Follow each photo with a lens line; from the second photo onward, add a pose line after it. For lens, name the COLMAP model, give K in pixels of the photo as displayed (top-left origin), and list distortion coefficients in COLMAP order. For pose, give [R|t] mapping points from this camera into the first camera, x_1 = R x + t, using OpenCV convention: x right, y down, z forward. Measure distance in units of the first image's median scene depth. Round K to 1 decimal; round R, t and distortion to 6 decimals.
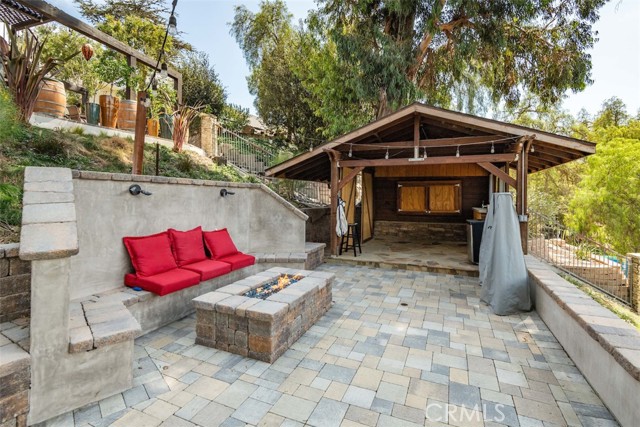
lens RADIAL K [[304.8, 0, 315.7], [0, 304.8, 196.4], [0, 0, 1]] dist [0.001133, -0.002277]
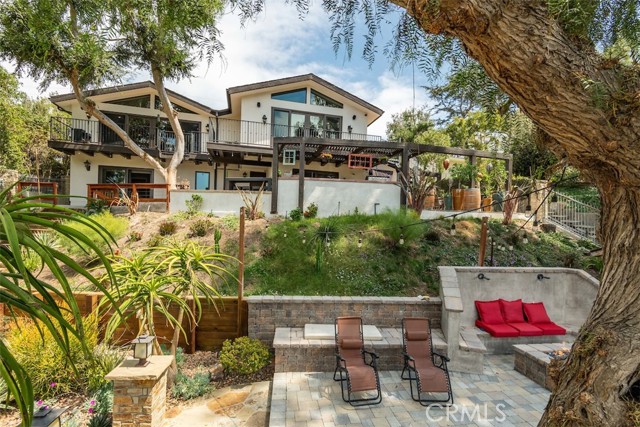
lens RADIAL K [[298.4, 0, 318.7], [0, 298.4, 217.3], [0, 0, 1]] dist [0.000625, -0.000541]
pose [[0.547130, -0.004292, -0.837036, 0.405218], [-0.026989, 0.999376, -0.022766, -0.312513], [0.836612, 0.035046, 0.546673, -0.861502]]
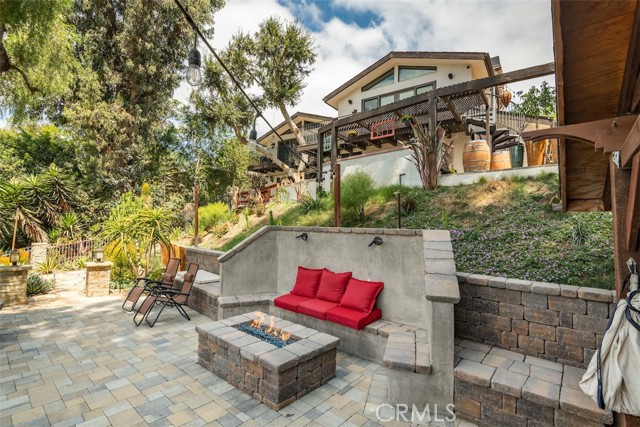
lens RADIAL K [[304.8, 0, 316.0], [0, 304.8, 199.4], [0, 0, 1]] dist [0.001133, -0.002277]
pose [[-0.309548, -0.093131, -0.946312, 0.830035], [-0.019118, 0.995601, -0.091728, -0.064900], [0.950692, -0.010302, -0.309966, 1.497206]]
